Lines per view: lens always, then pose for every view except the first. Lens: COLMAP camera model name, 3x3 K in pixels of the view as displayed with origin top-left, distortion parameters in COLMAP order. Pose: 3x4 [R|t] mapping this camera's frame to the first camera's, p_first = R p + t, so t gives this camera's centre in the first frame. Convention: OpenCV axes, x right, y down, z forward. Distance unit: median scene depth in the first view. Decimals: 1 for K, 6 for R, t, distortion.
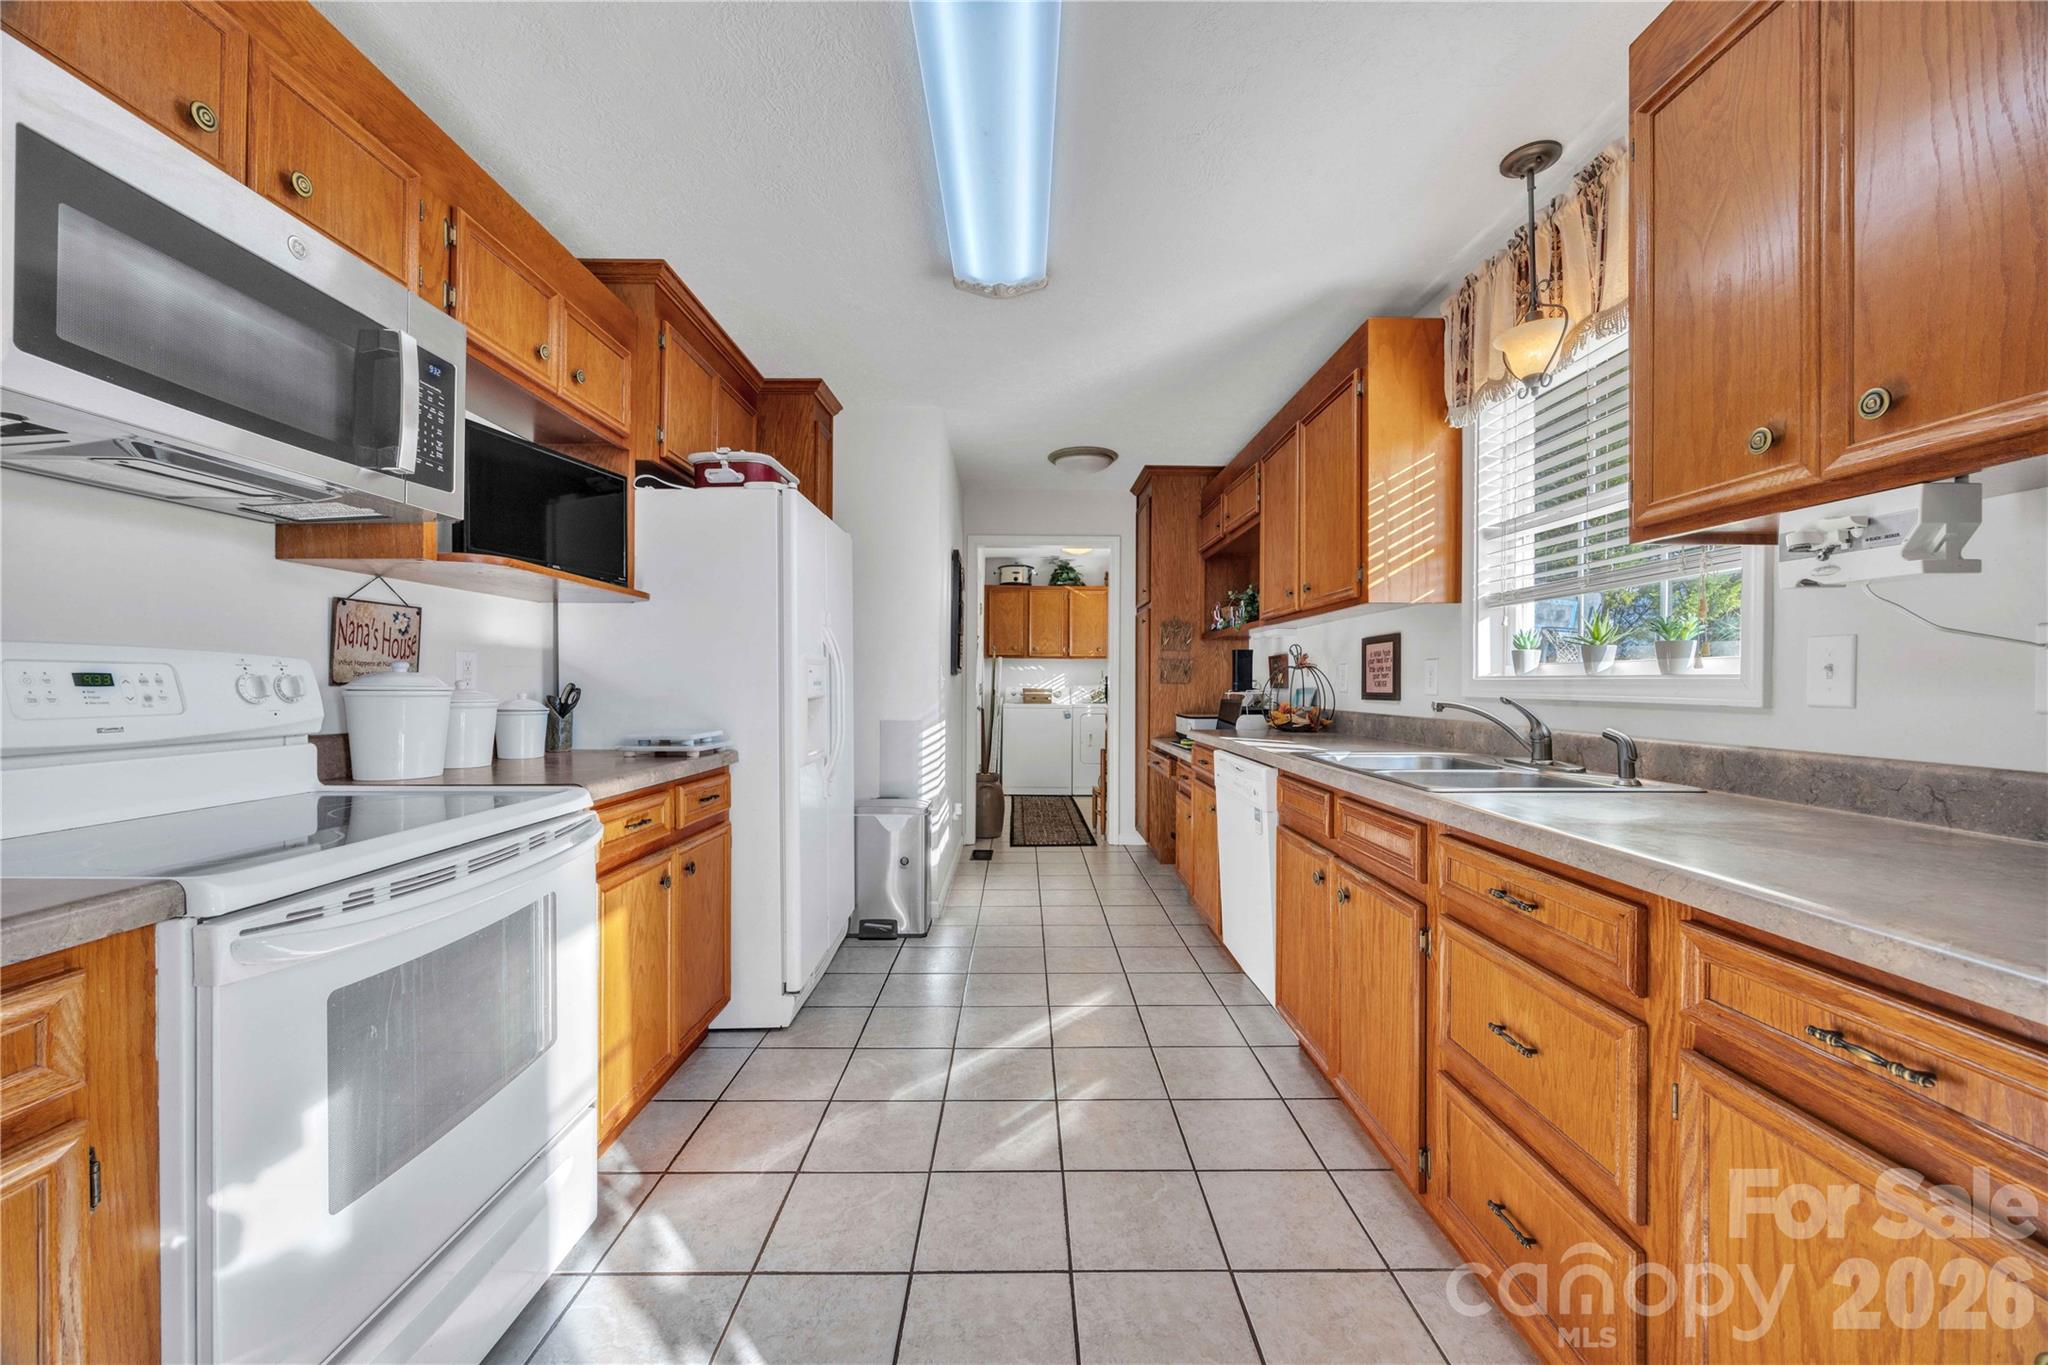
lens RADIAL K [[778.6, 0, 1031.9], [0, 778.6, 684.8], [0, 0, 1]] dist [-0.003385, 0.000398]
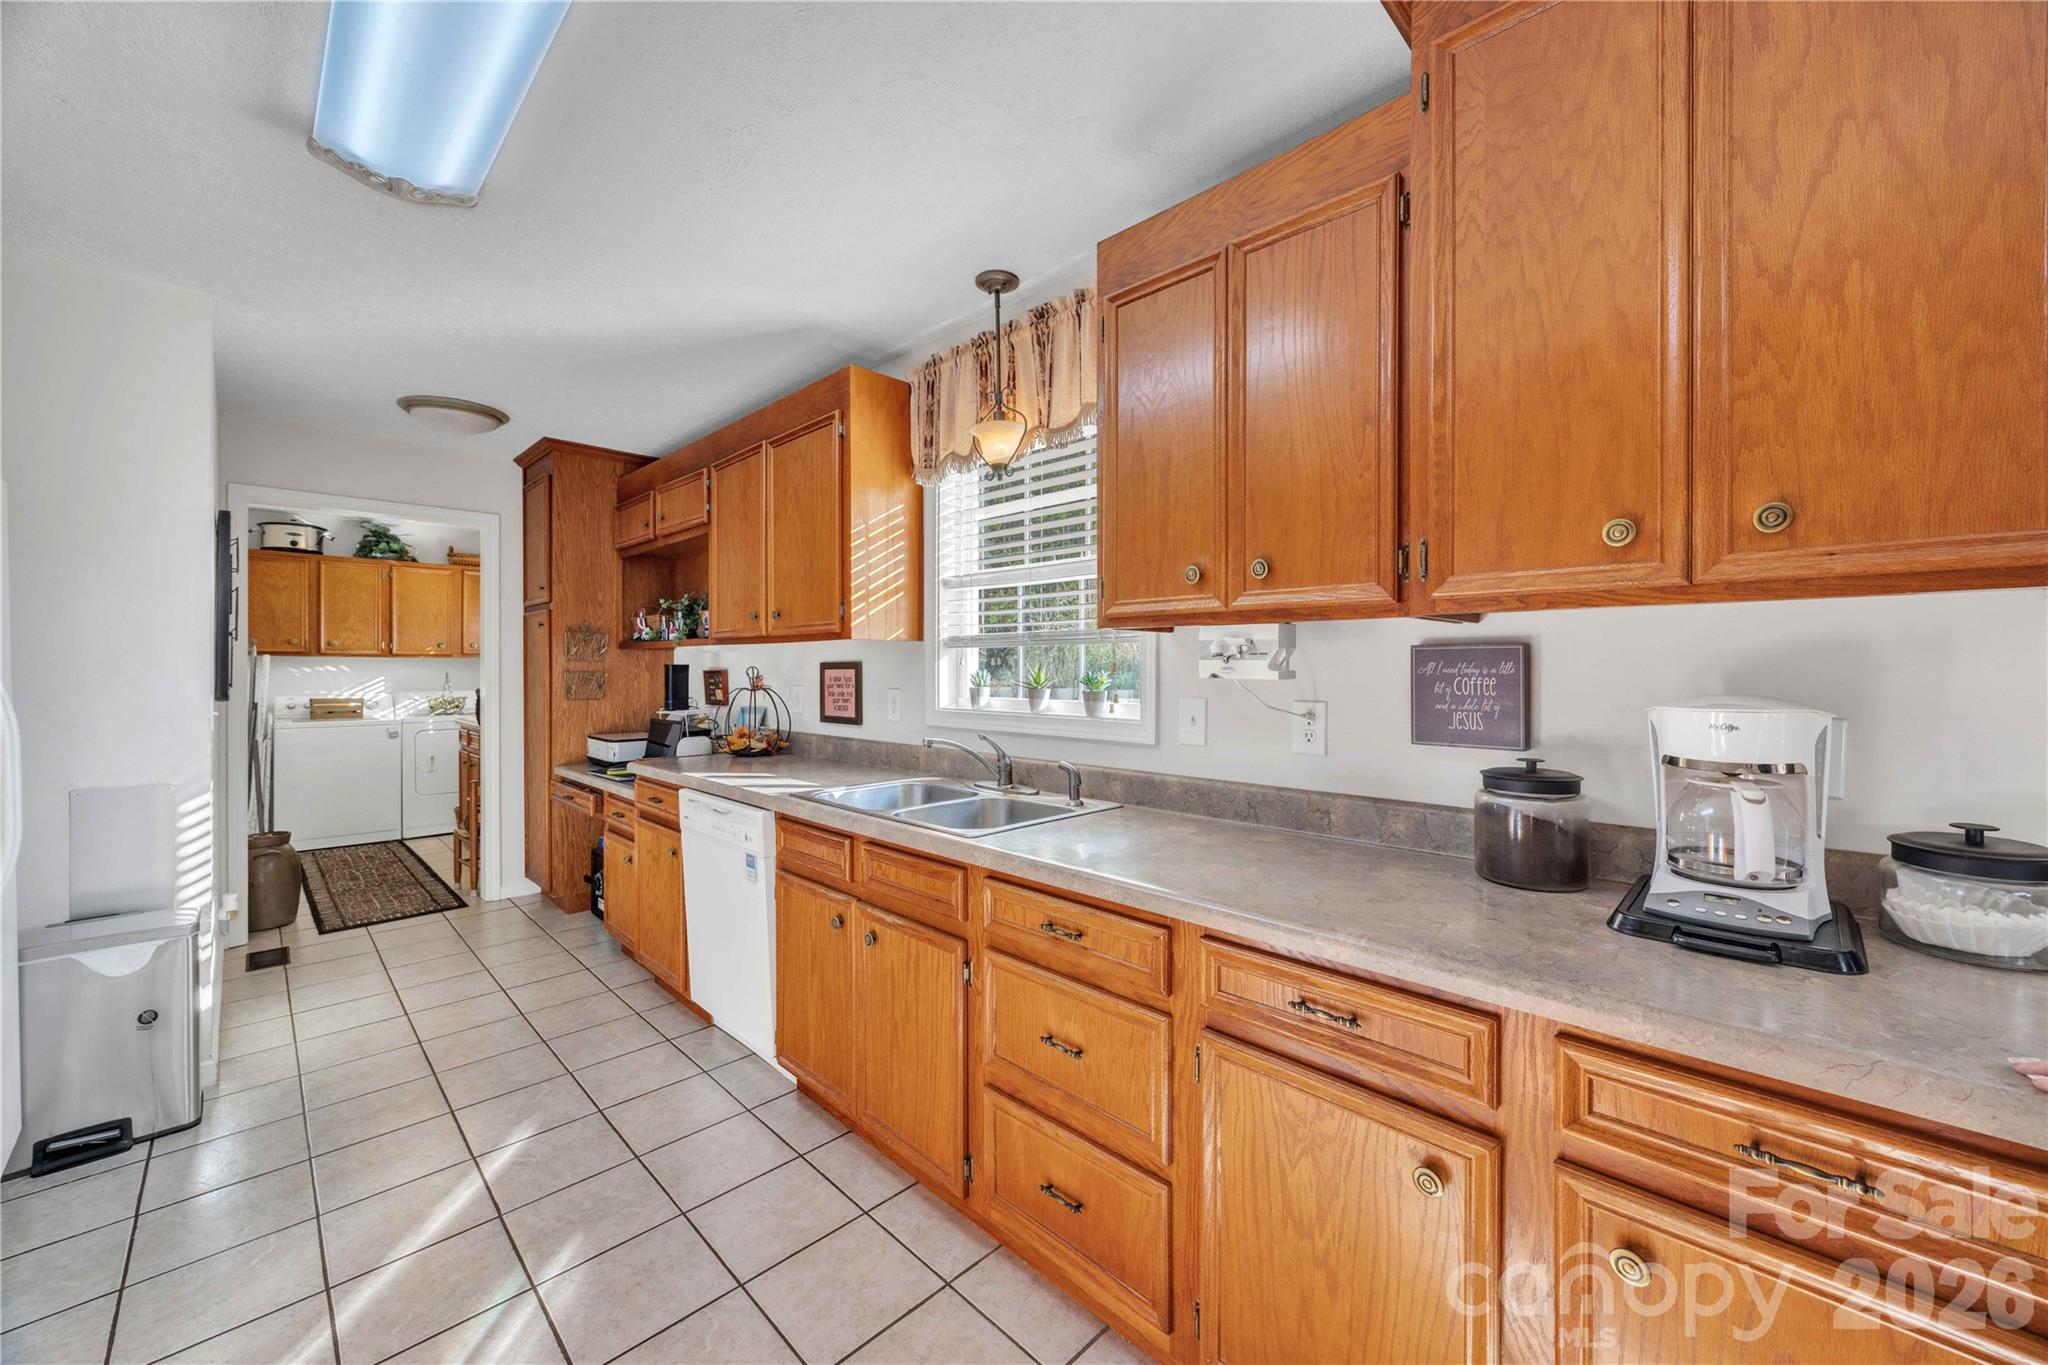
lens RADIAL K [[778.6, 0, 1041.0], [0, 778.6, 675.9], [0, 0, 1]] dist [-0.003385, 0.000398]
pose [[0.706699, -0.007501, 0.707474, -0.144998], [0.002123, 0.999962, 0.008481, -0.074014], [-0.707511, -0.004492, 0.706688, 0.095481]]
